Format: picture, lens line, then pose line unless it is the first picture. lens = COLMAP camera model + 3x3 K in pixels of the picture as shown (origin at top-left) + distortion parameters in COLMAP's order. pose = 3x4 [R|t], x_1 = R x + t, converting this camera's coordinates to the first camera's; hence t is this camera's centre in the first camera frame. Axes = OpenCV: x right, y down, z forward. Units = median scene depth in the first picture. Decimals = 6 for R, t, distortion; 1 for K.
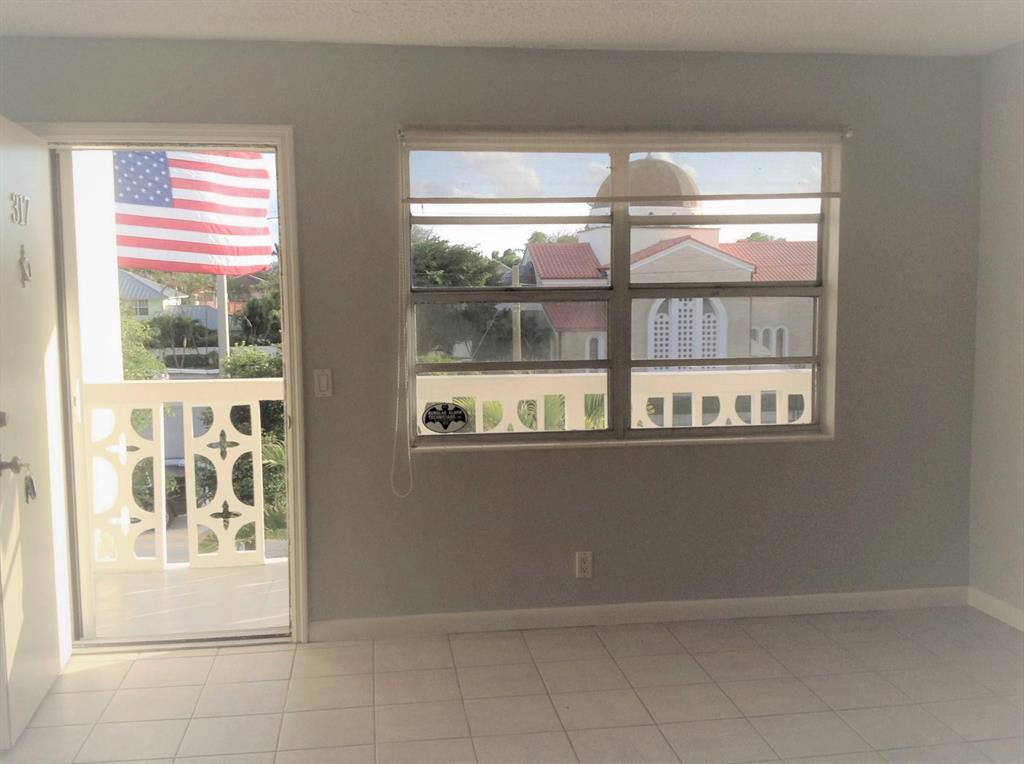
lens RADIAL K [[1035.1, 0, 512.0], [0, 1035.1, 382.0], [0, 0, 1]] dist [0.151388, -0.598528]
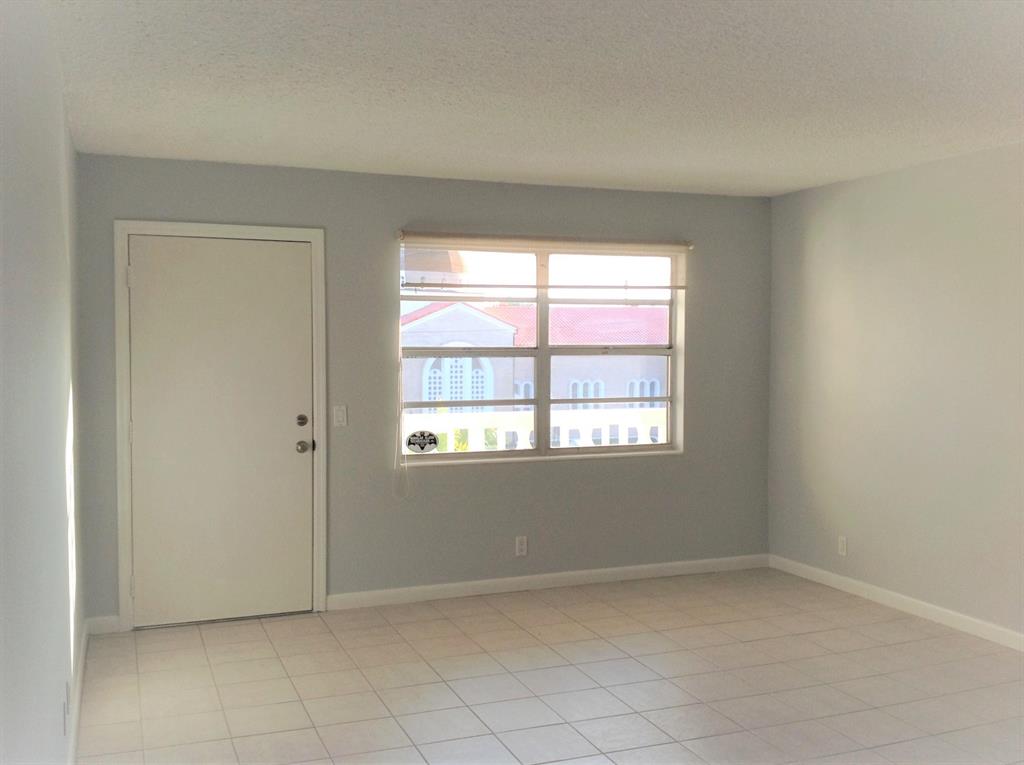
lens RADIAL K [[989.0, 0, 512.0], [0, 989.0, 382.5], [0, 0, 1]] dist [0.007043, 0.002158]
pose [[0.970493, 0.001533, 0.241124, -0.256676], [0.011249, 0.998603, -0.051624, 0.024604], [-0.240866, 0.052813, 0.969120, -0.285613]]
